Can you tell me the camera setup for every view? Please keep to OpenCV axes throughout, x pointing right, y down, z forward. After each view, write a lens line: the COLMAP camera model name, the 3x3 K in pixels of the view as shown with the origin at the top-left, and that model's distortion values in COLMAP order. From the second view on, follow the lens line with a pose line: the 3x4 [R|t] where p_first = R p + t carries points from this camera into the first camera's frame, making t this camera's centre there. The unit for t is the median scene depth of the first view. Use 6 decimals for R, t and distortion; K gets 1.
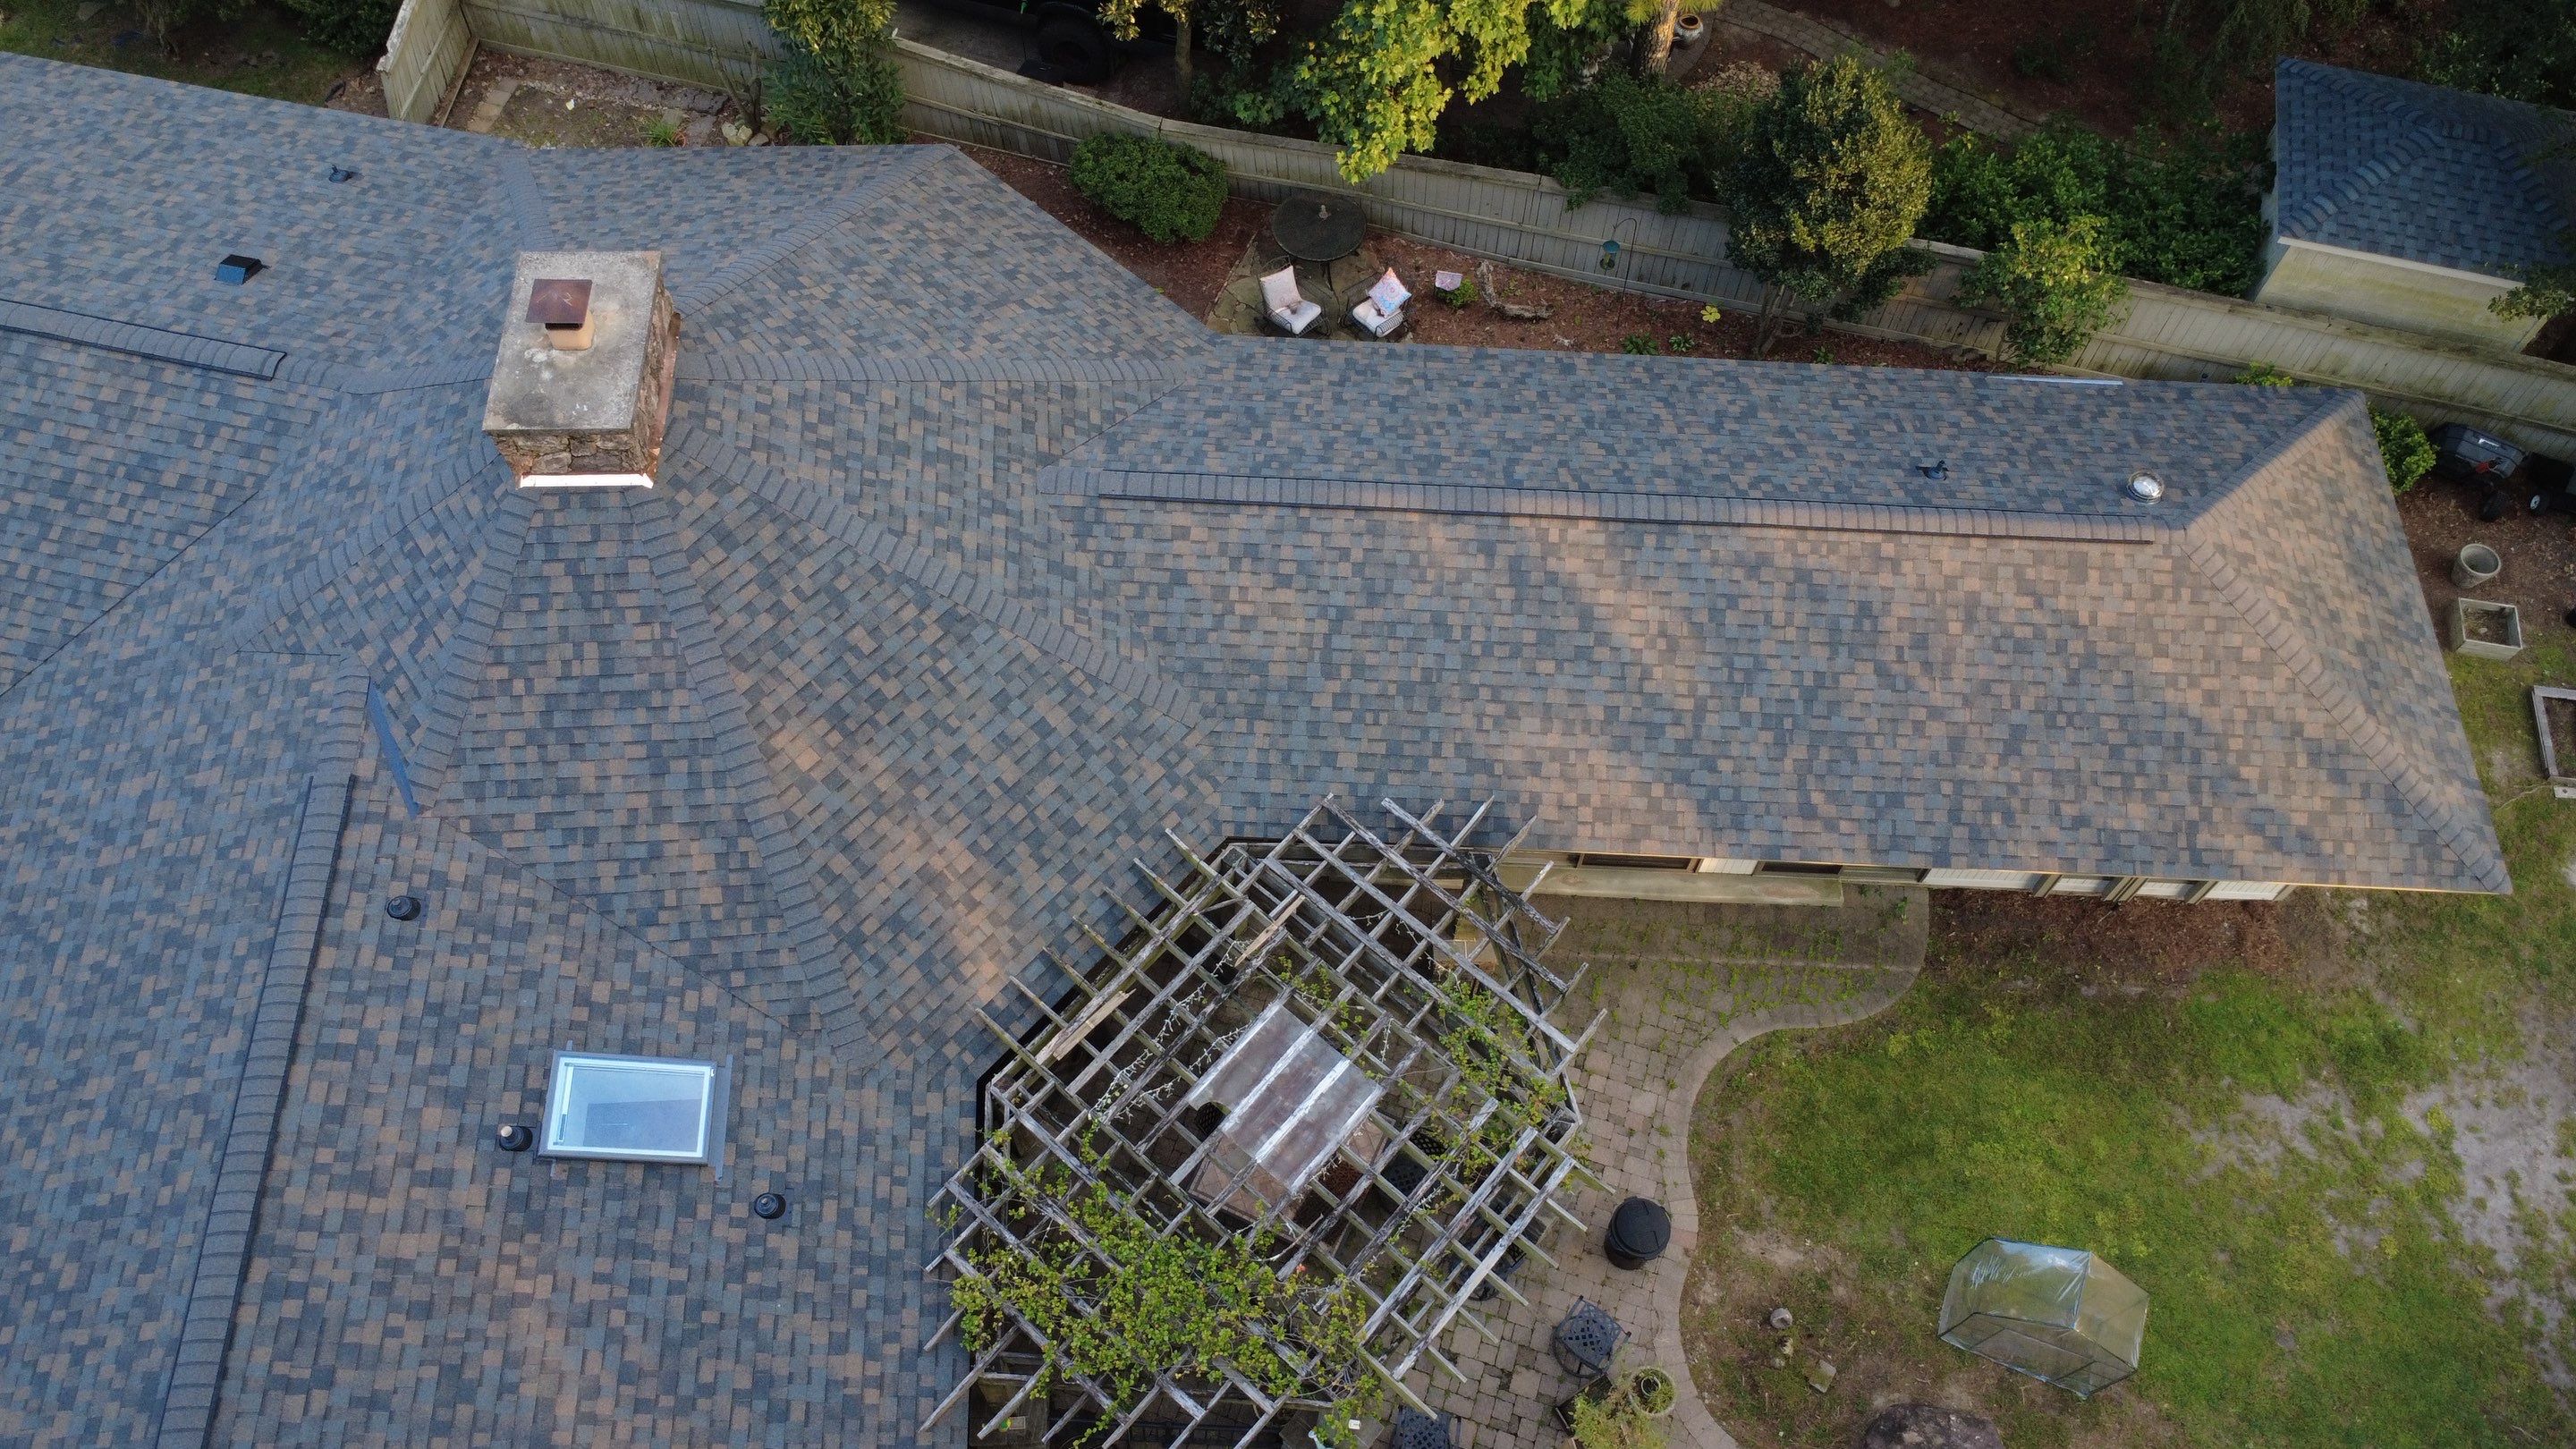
lens RADIAL K [[1925.3, 0, 1290.4], [0, 1925.3, 723.9], [0, 0, 1]] dist [0.007779, 0.000434]
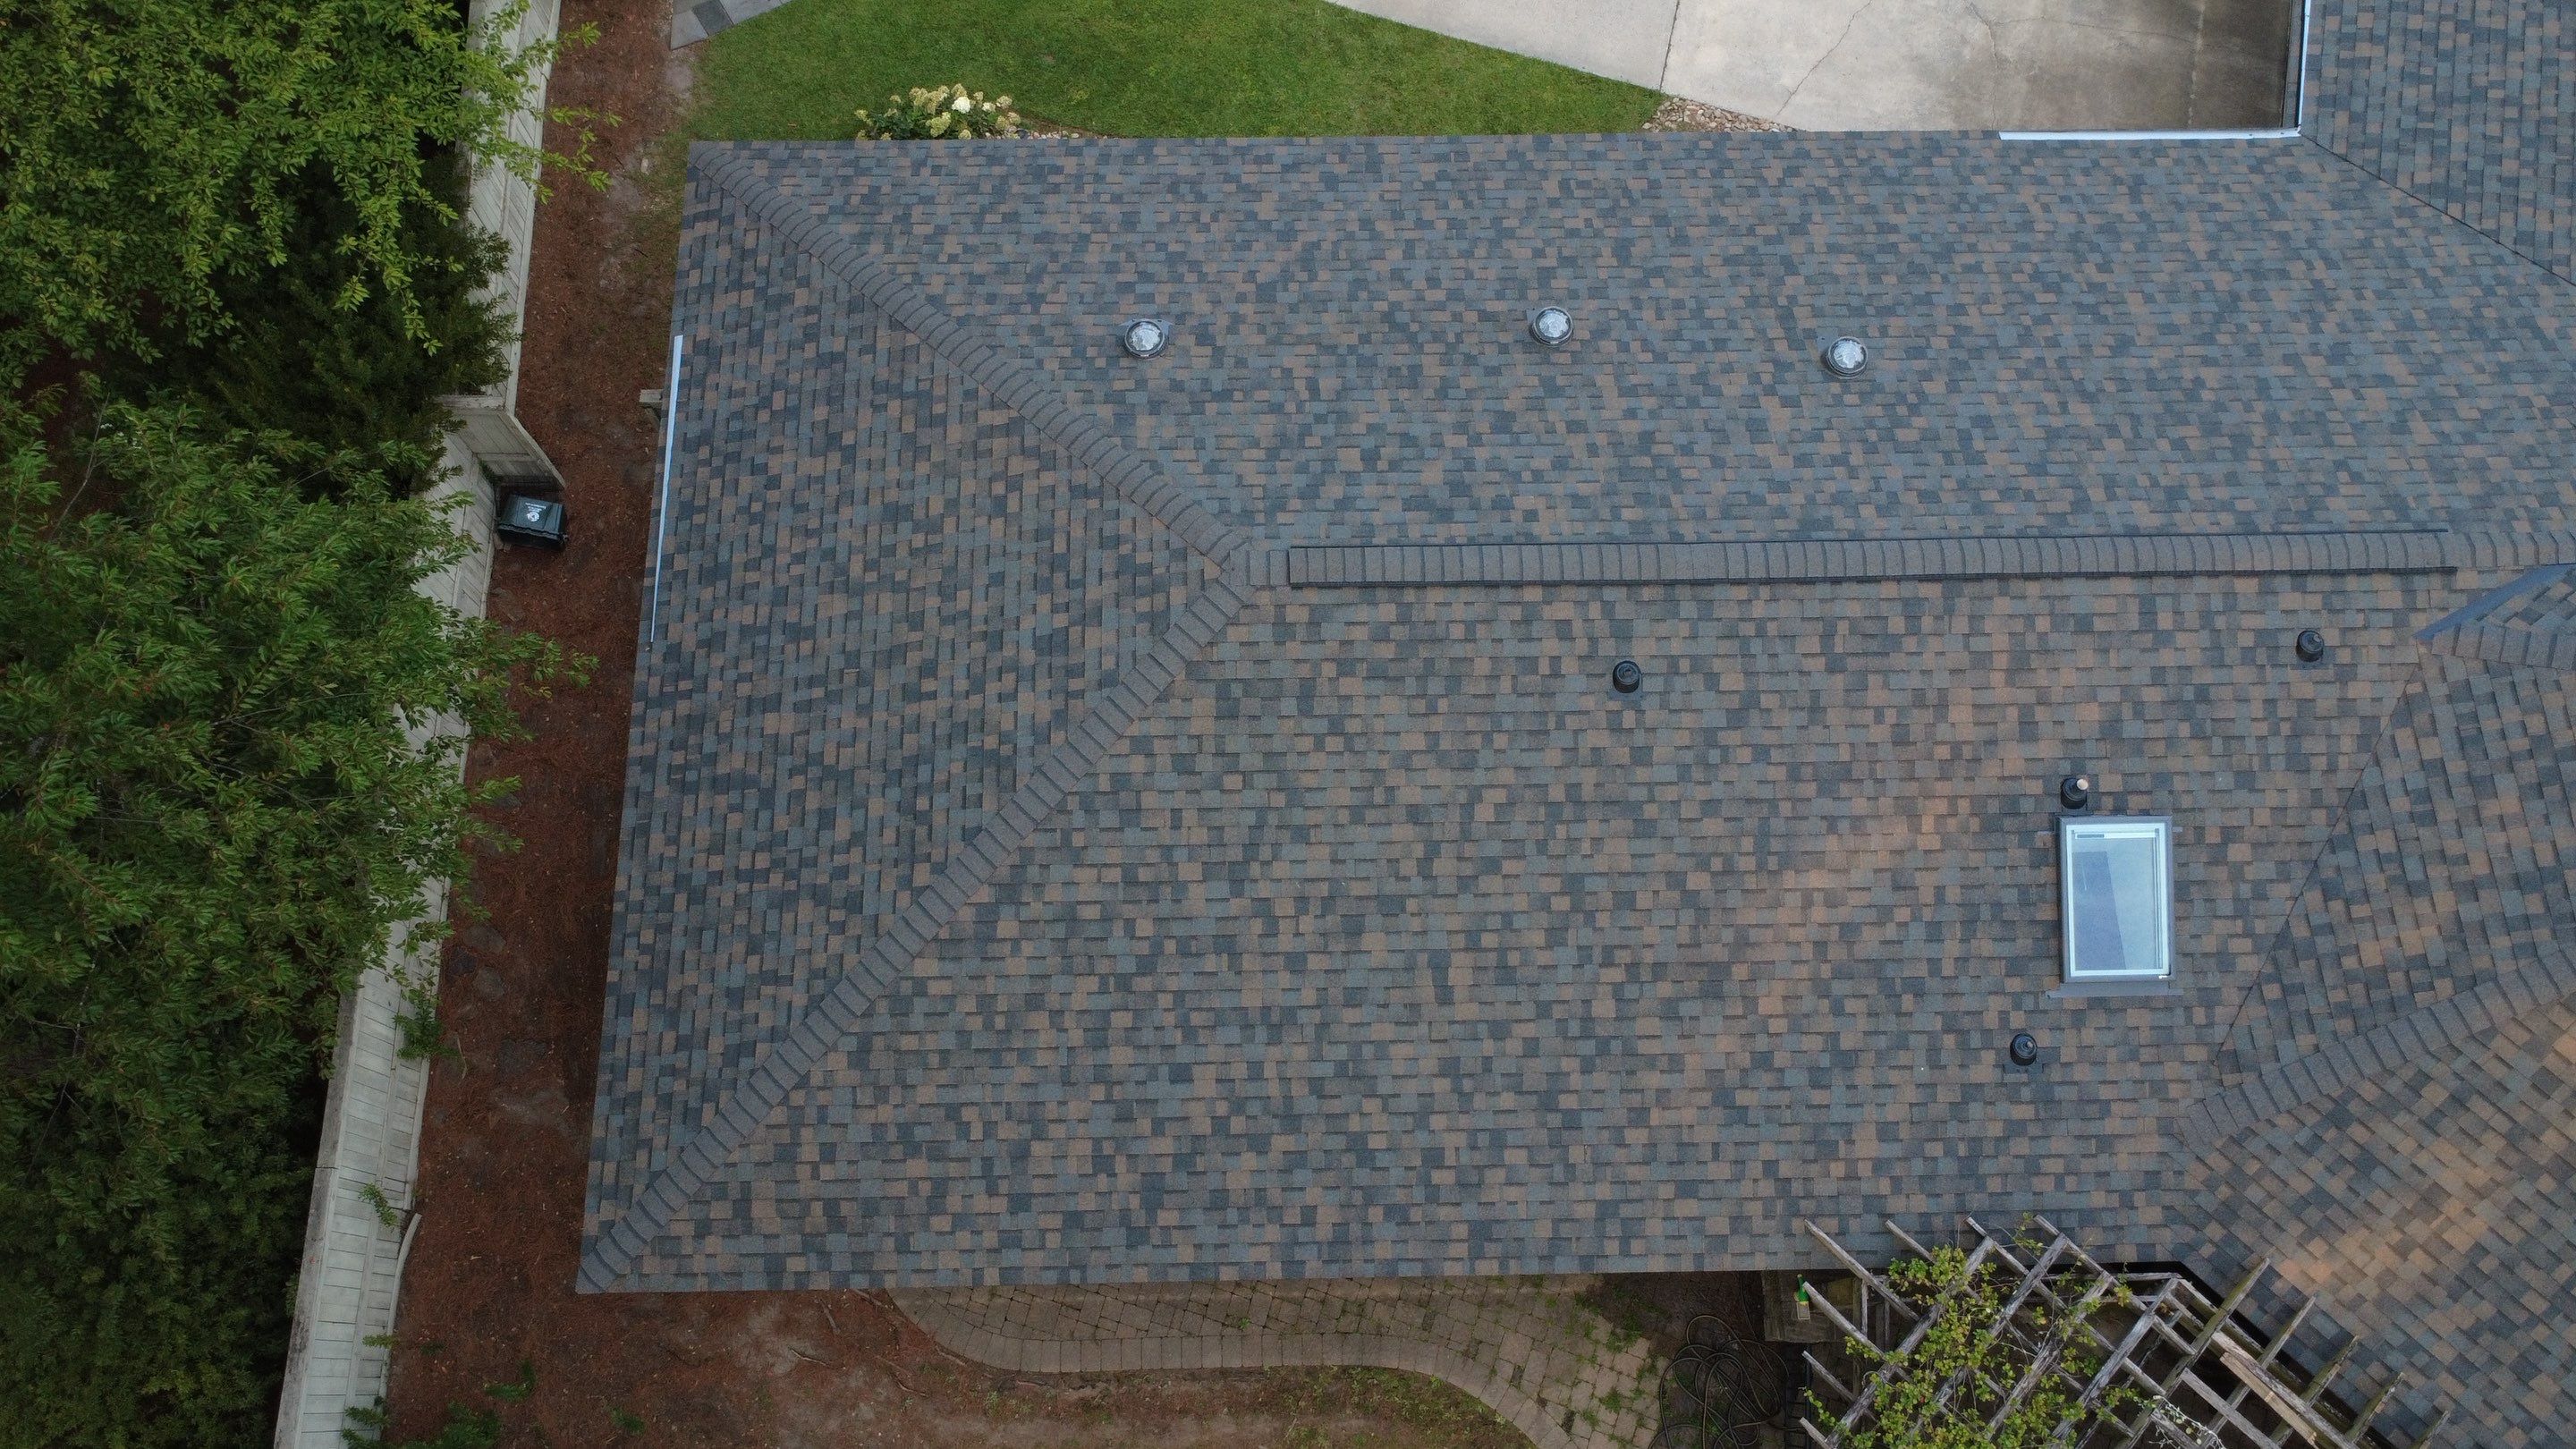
lens RADIAL K [[1925.3, 0, 1290.3], [0, 1925.3, 725.1], [0, 0, 1]] dist [0.007779, 0.000434]
pose [[-0.035300, 0.932233, -0.360134, -0.058480], [-0.864595, 0.152247, 0.478848, 0.076707], [0.501227, 0.328273, 0.800630, -0.004786]]
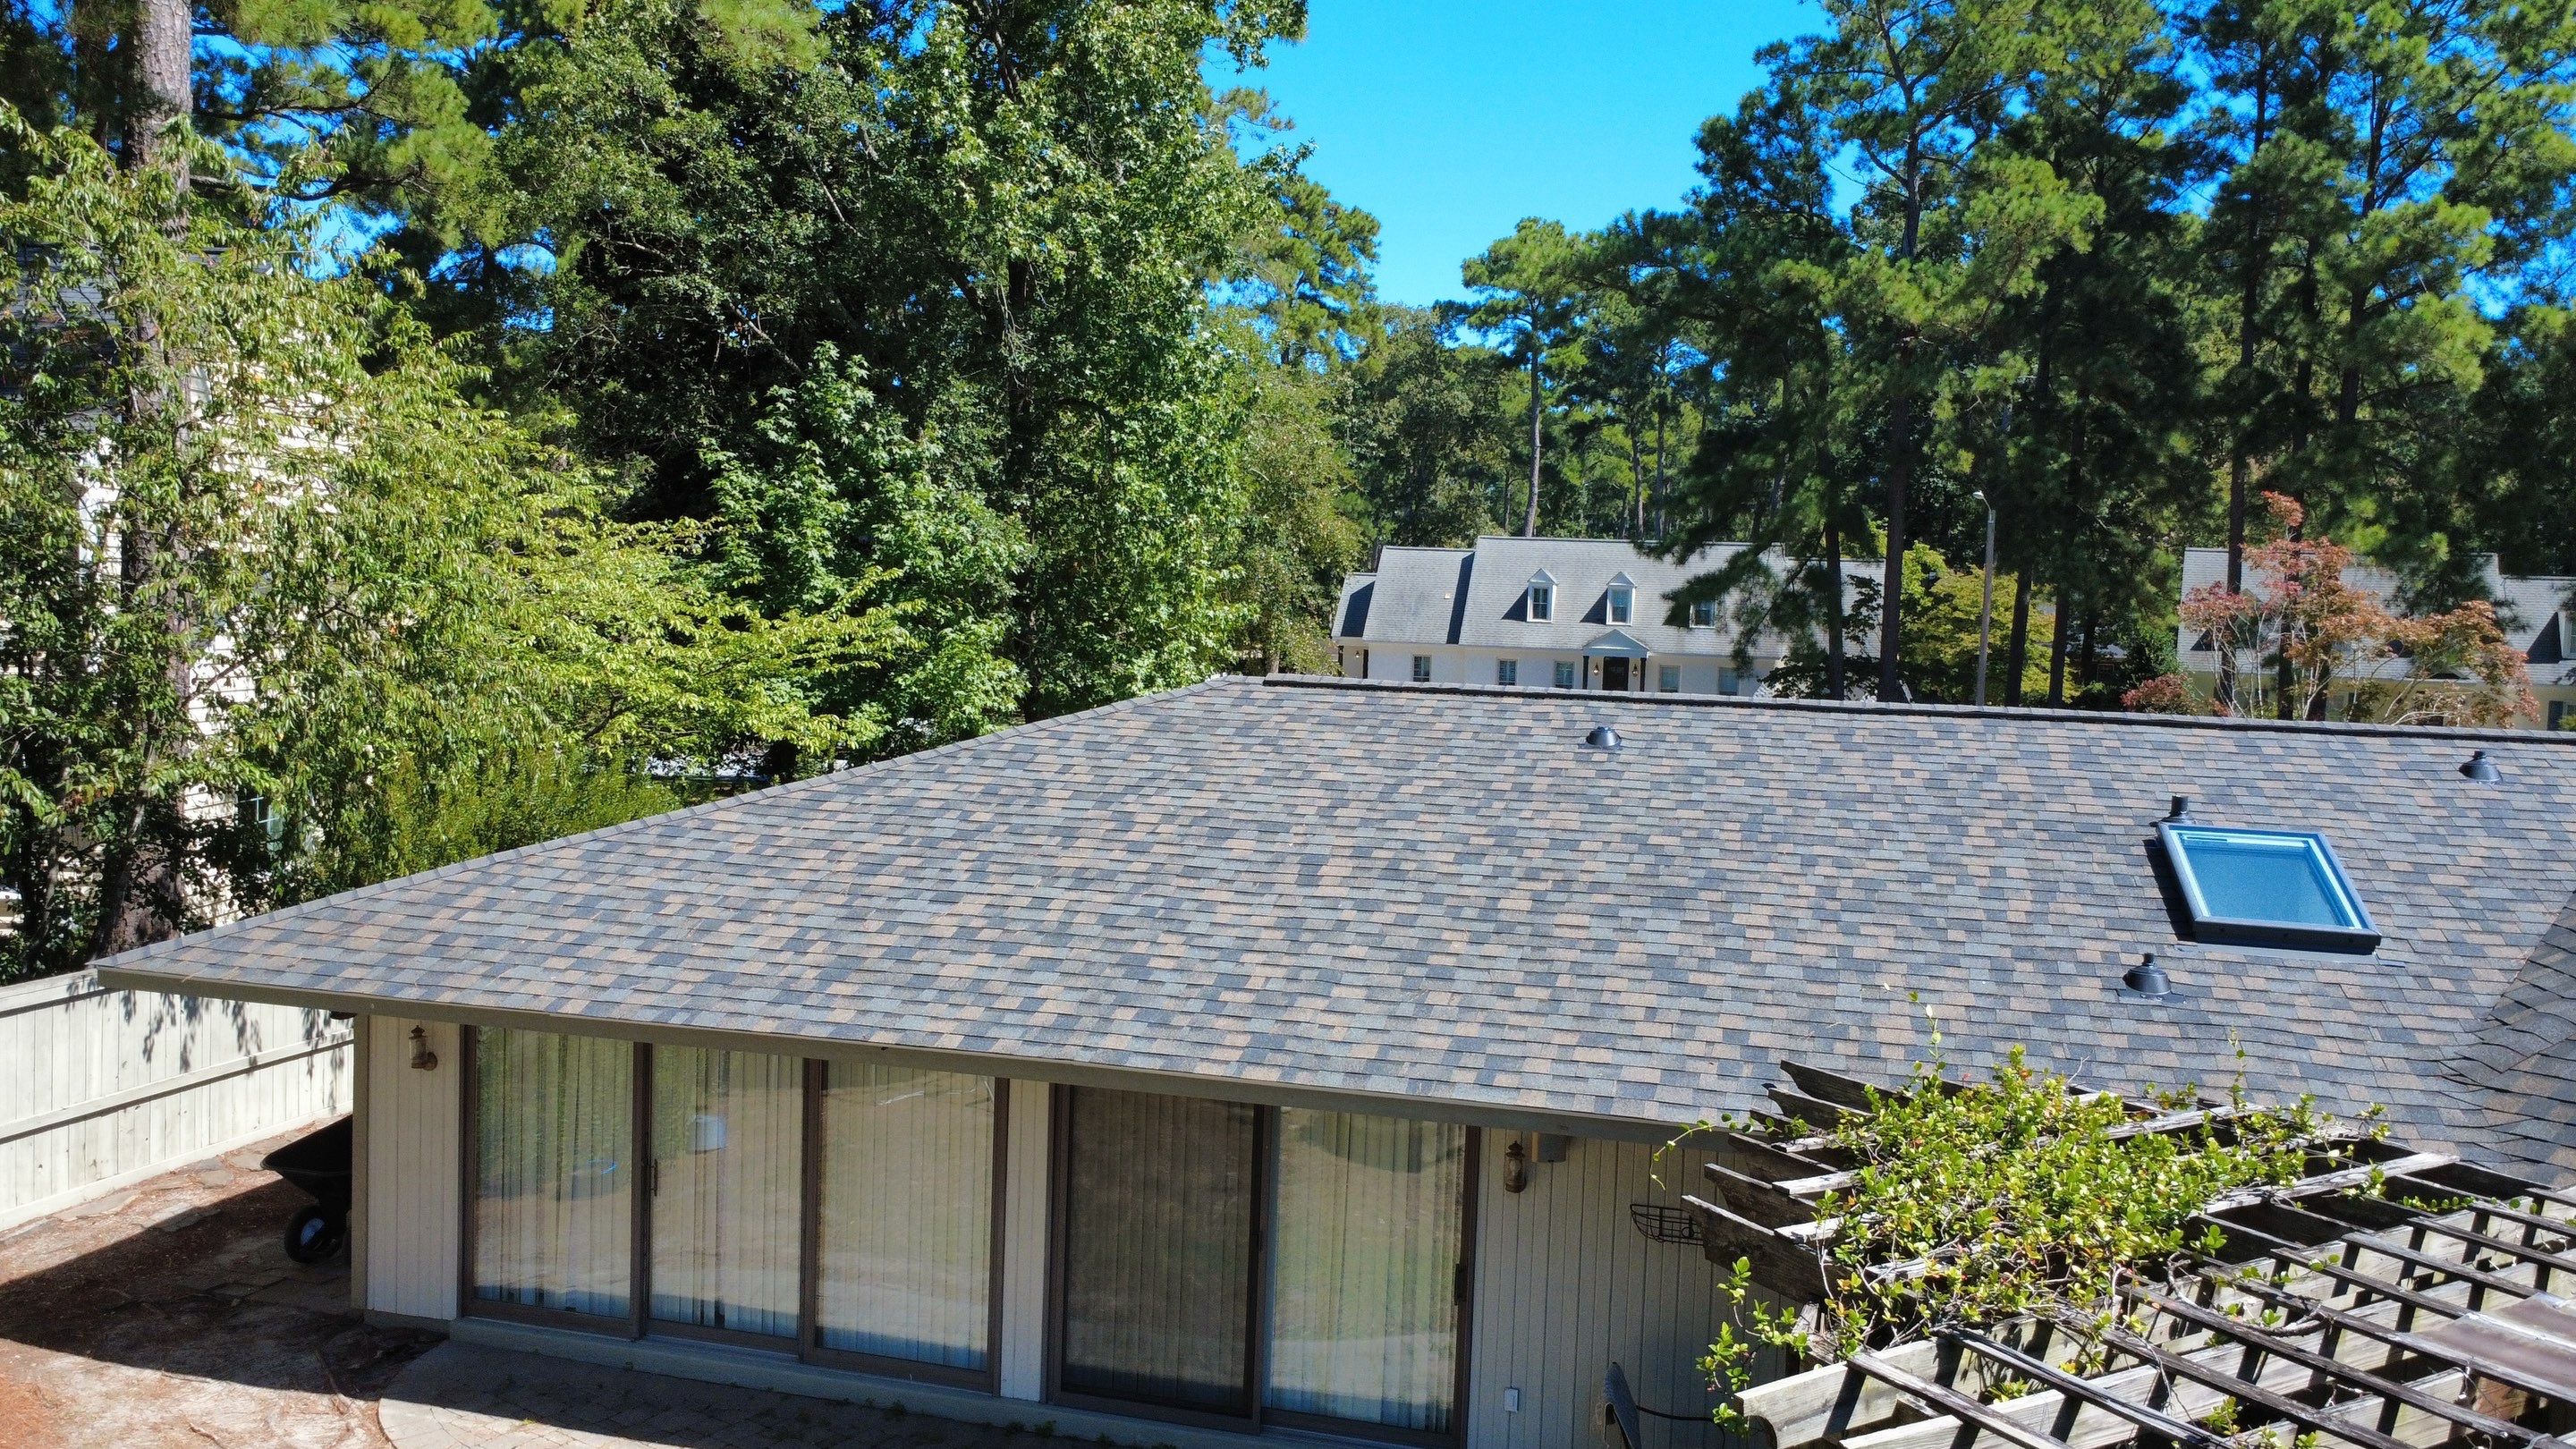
lens RADIAL K [[1925.3, 0, 1291.5], [0, 1925.3, 713.9], [0, 0, 1]] dist [0.007779, 0.000434]
pose [[-0.305349, 0.020216, -0.952026, 0.383092], [-0.837708, 0.469676, 0.278657, 0.251984], [0.452777, 0.882607, -0.126480, 0.825386]]
